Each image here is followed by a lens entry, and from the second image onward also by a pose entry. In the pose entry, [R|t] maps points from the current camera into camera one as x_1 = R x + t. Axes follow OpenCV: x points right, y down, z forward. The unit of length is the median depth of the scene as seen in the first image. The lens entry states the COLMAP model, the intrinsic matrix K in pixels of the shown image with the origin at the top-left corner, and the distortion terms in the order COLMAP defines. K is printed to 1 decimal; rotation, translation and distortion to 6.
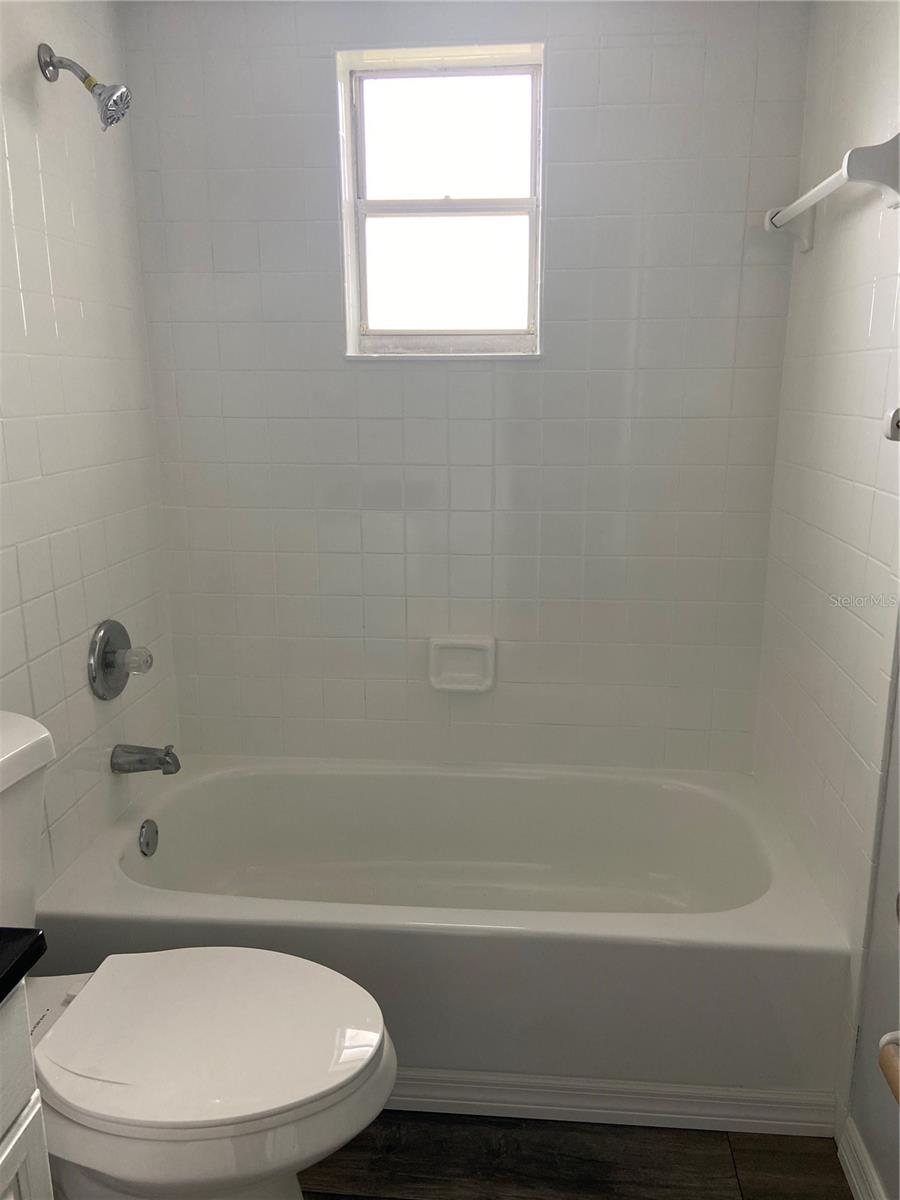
lens RADIAL K [[905.9, 0, 450.0], [0, 905.9, 600.0], [0, 0, 1]] dist [0.111924, -0.127279]
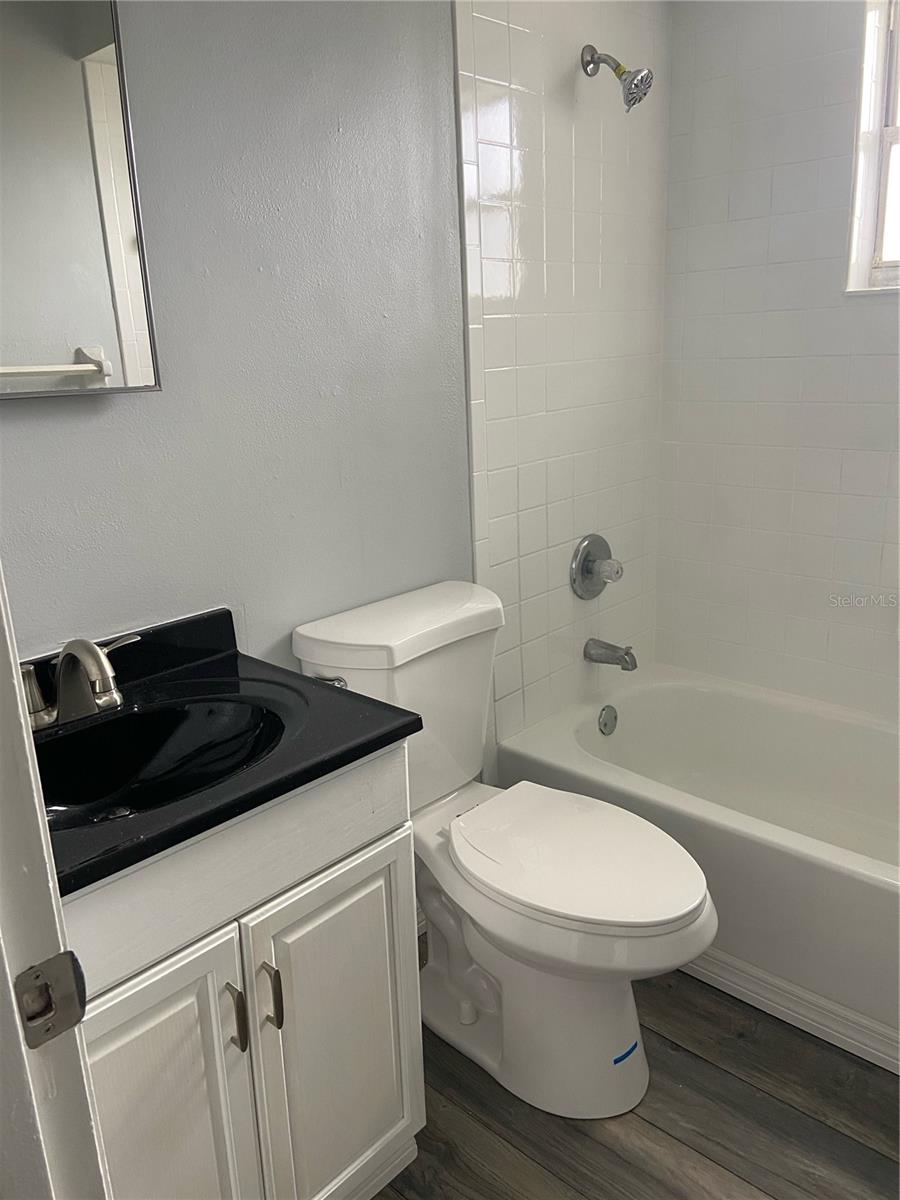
lens RADIAL K [[905.9, 0, 450.0], [0, 905.9, 600.0], [0, 0, 1]] dist [0.111924, -0.127279]
pose [[0.784272, 0.146133, -0.602962, 0.212324], [-0.105187, 0.989114, 0.102904, 0.004442], [0.611436, -0.017281, 0.791105, -0.060217]]
